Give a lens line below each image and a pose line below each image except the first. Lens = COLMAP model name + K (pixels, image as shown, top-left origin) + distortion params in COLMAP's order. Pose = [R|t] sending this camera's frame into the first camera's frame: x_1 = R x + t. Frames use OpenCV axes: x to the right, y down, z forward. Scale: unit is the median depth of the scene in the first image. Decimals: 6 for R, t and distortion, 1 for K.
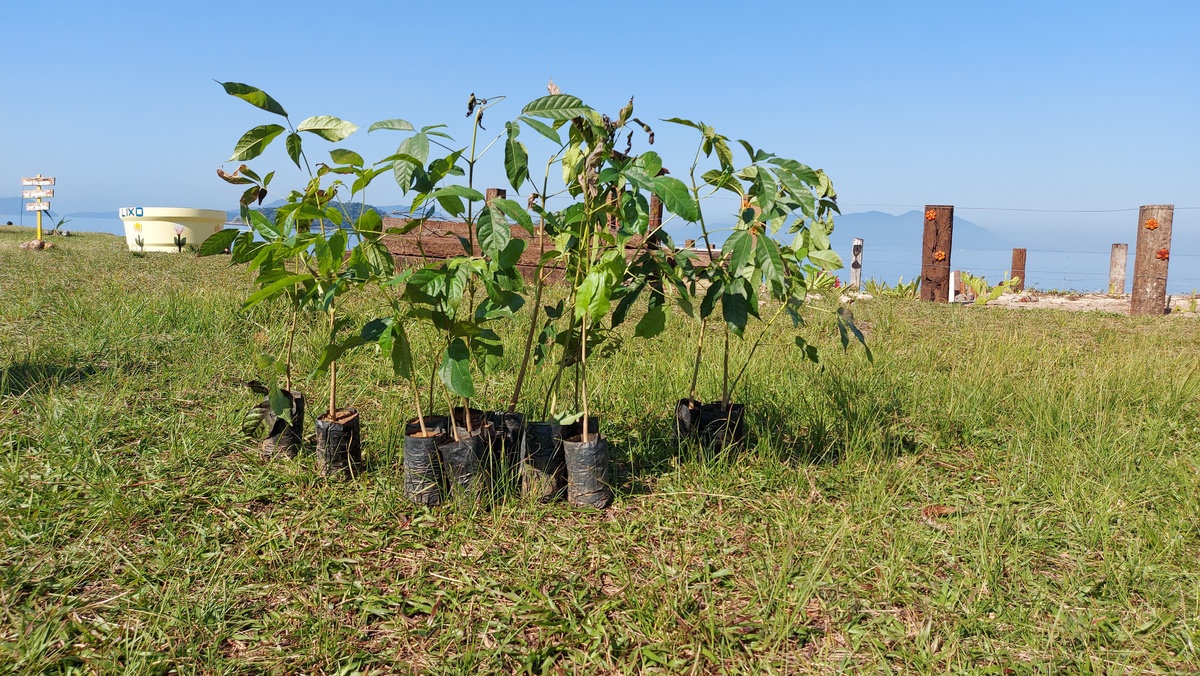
lens RADIAL K [[874.2, 0, 600.0], [0, 874.2, 338.0], [0, 0, 1]] dist [0.096582, -0.118225]
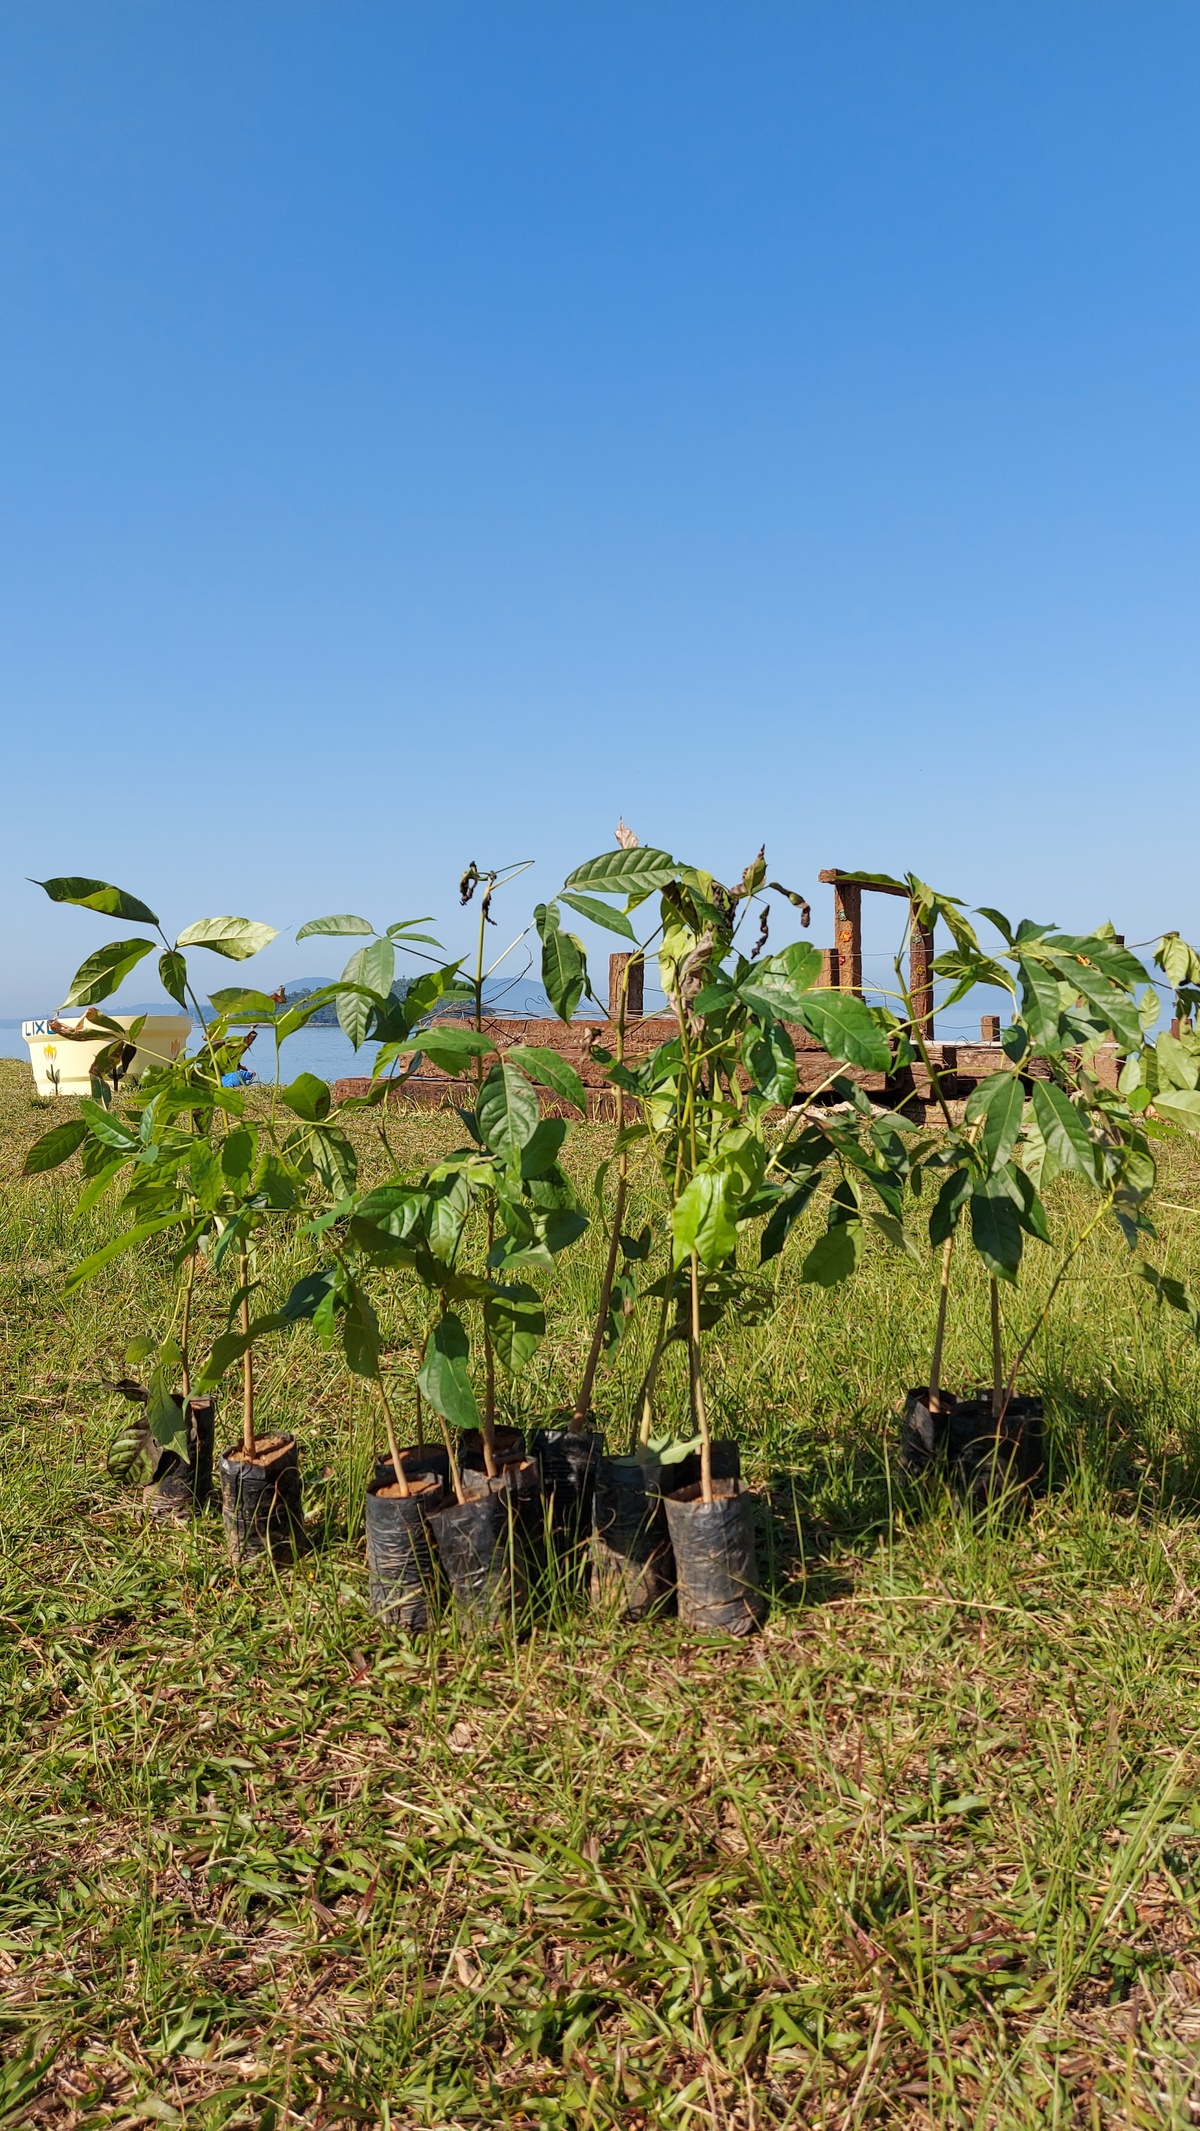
lens RADIAL K [[1552.5, 0, 600.0], [0, 1552.5, 1053.9], [0, 0, 1]] dist [0.096582, -0.118225]
pose [[0.986825, -0.050574, -0.153683, 0.077946], [0.036561, 0.995024, -0.092680, -0.061214], [0.157606, 0.085840, 0.983764, 0.057411]]
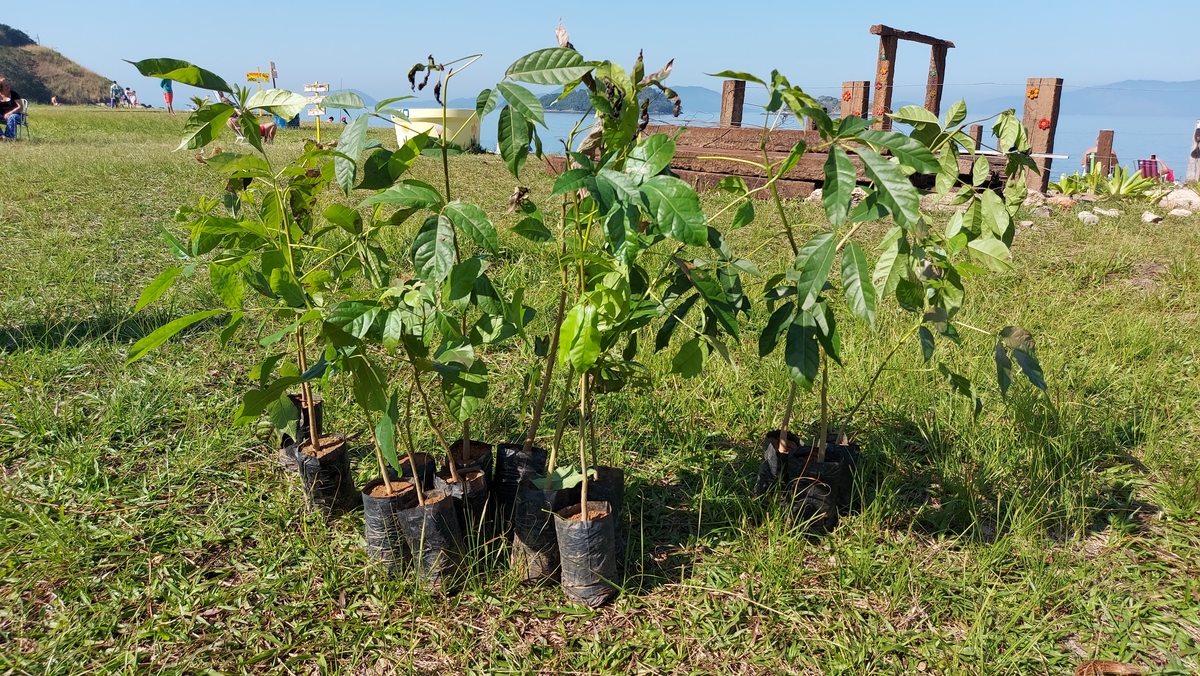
lens RADIAL K [[863.7, 0, 600.0], [0, 863.7, 338.0], [0, 0, 1]] dist [0.095464, -0.109113]
pose [[0.948983, 0.060555, -0.309460, 0.226463], [-0.017319, 0.989915, 0.140597, -0.145285], [0.314853, -0.128064, 0.940461, 0.319502]]
